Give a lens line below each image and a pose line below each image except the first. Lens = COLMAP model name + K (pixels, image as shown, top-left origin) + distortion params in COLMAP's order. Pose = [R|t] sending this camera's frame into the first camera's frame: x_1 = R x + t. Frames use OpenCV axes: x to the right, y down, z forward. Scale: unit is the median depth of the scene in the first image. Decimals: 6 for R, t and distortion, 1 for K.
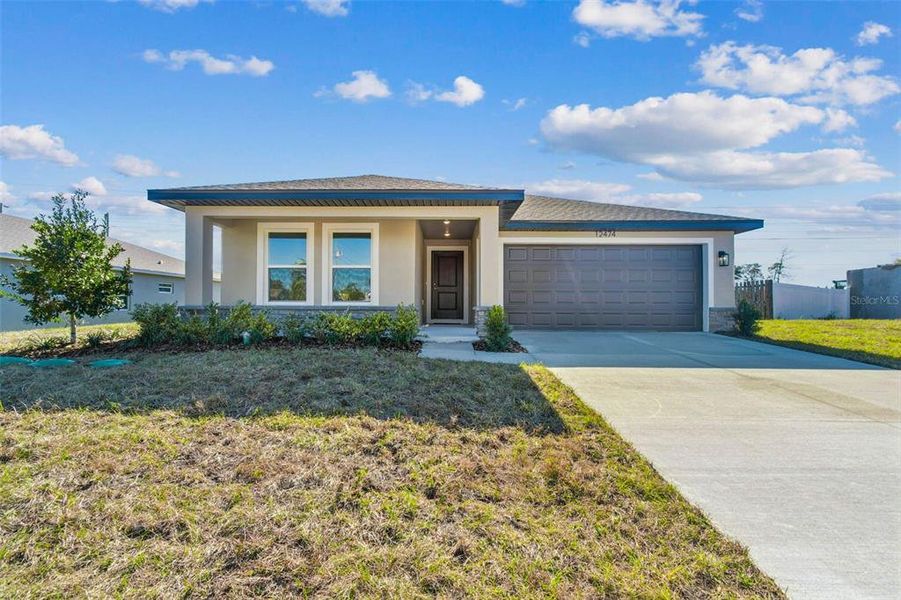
lens RADIAL K [[389.1, 0, 438.8], [0, 389.1, 300.5], [0, 0, 1]] dist [0.000471, -0.000166]
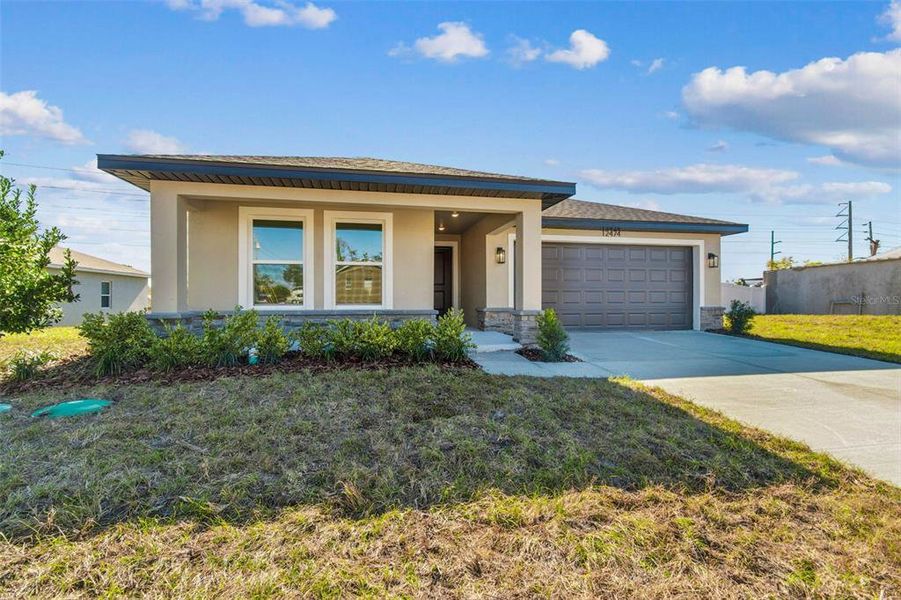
lens RADIAL K [[389.1, 0, 438.8], [0, 389.1, 300.5], [0, 0, 1]] dist [0.000471, -0.000166]
pose [[0.979379, -0.005502, 0.201958, -0.226177], [0.002322, 0.999870, 0.015976, -0.019416], [-0.202020, -0.015178, 0.979264, 0.134540]]
